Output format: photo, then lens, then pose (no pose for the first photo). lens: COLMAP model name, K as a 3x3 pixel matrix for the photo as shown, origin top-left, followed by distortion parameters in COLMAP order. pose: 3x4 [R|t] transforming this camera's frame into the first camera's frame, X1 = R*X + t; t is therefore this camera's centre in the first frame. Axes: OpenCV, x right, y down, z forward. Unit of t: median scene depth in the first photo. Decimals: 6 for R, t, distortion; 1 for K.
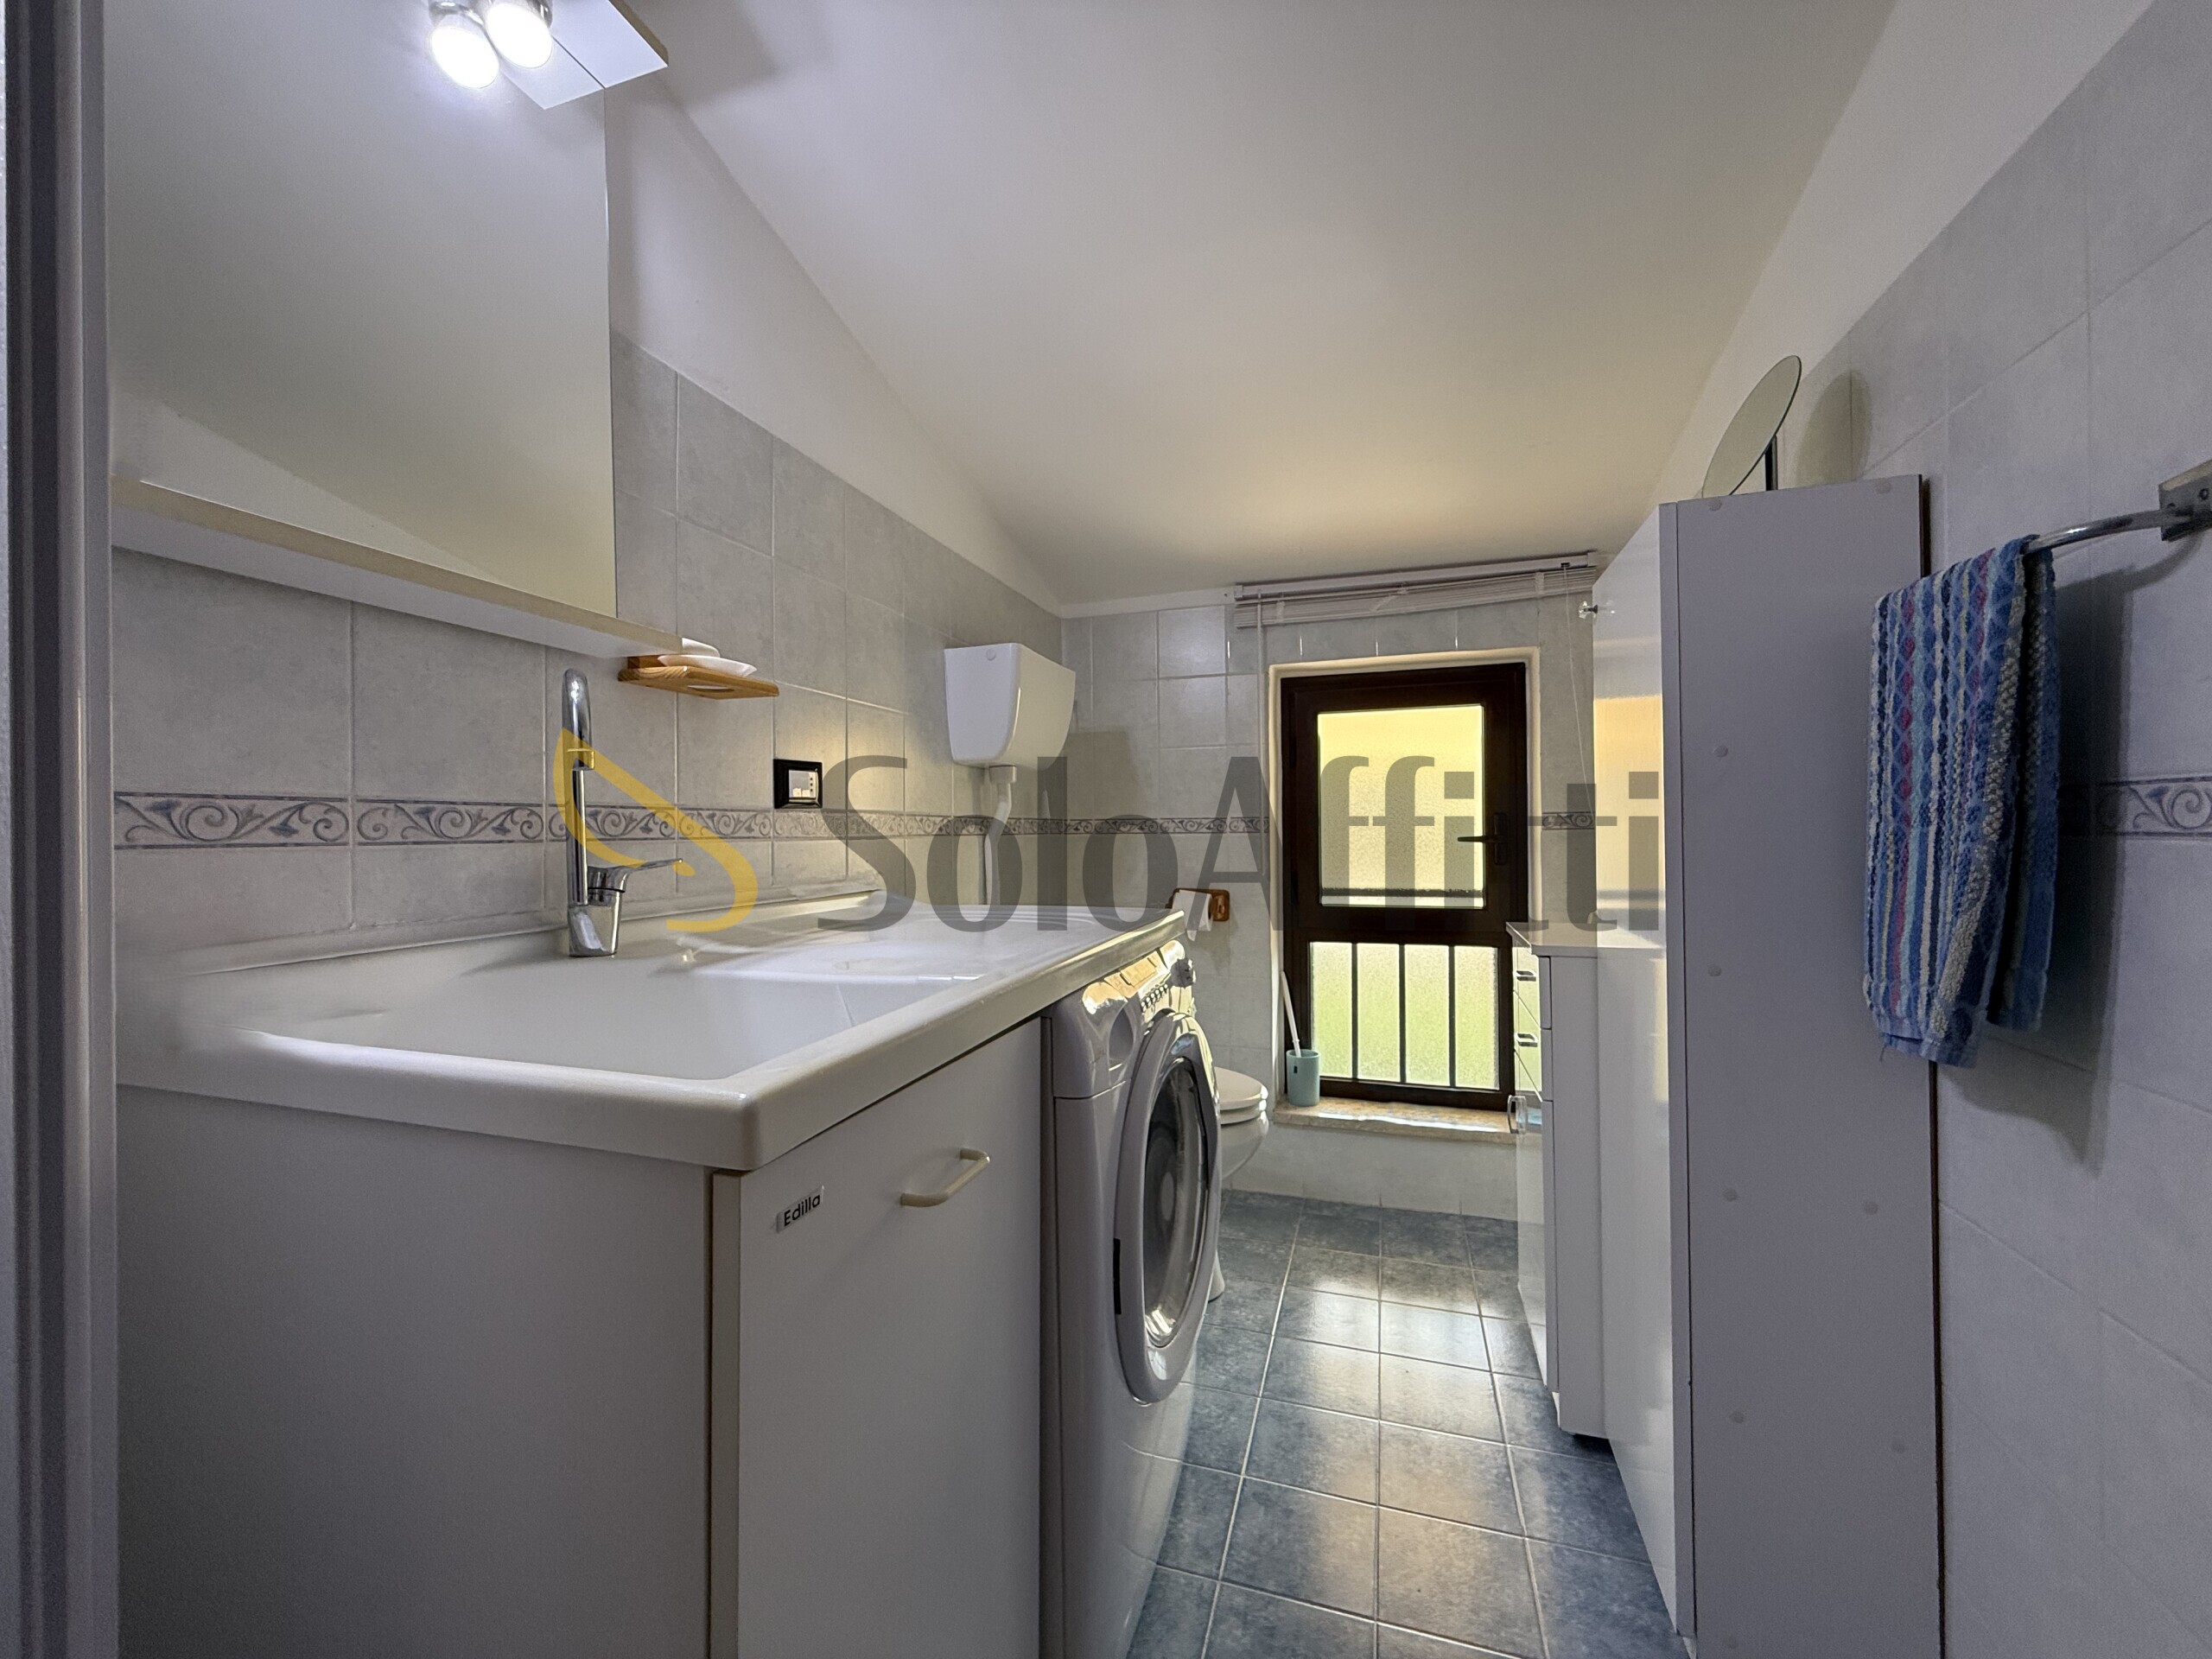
lens RADIAL K [[888.0, 0, 1113.3], [0, 888.0, 820.2], [0, 0, 1]] dist [0.000194, 0.000195]
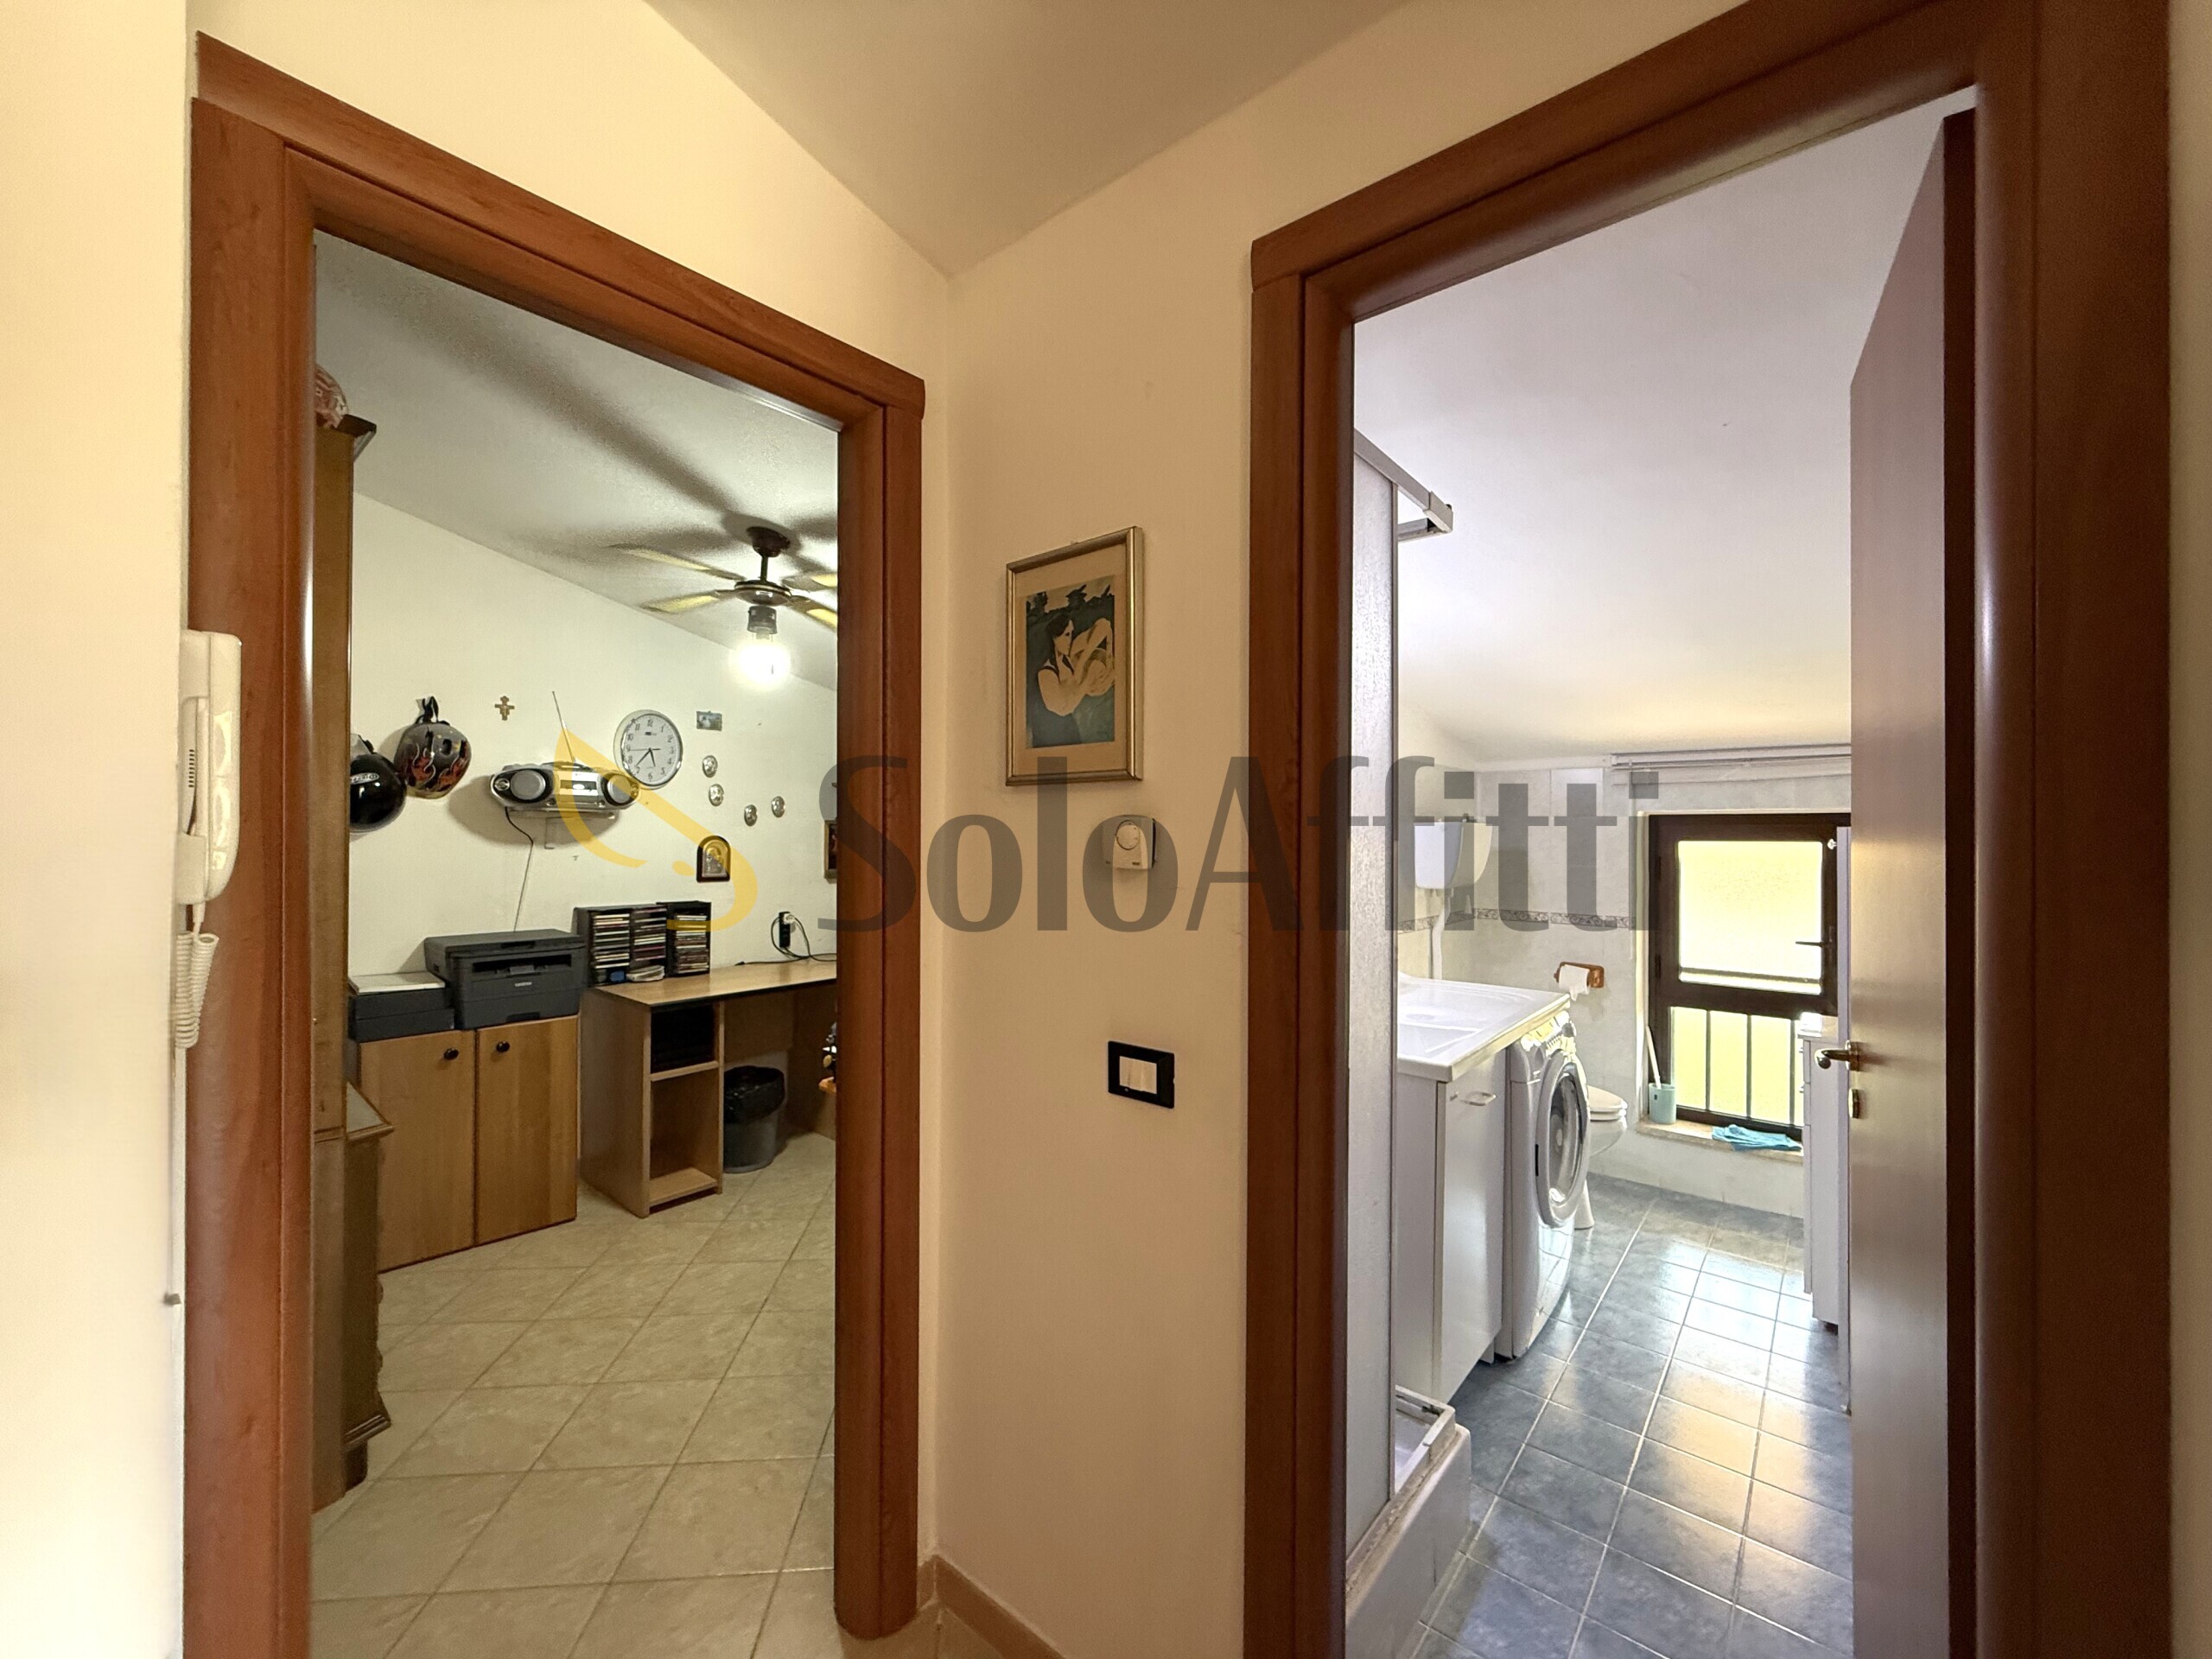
lens RADIAL K [[888.0, 0, 1097.5], [0, 888.0, 825.0], [0, 0, 1]] dist [0.000194, 0.000195]
pose [[0.919745, 0.010736, -0.392369, -0.064424], [-0.008950, 0.999940, 0.006382, -0.161223], [0.392414, -0.002358, 0.919786, -0.681221]]
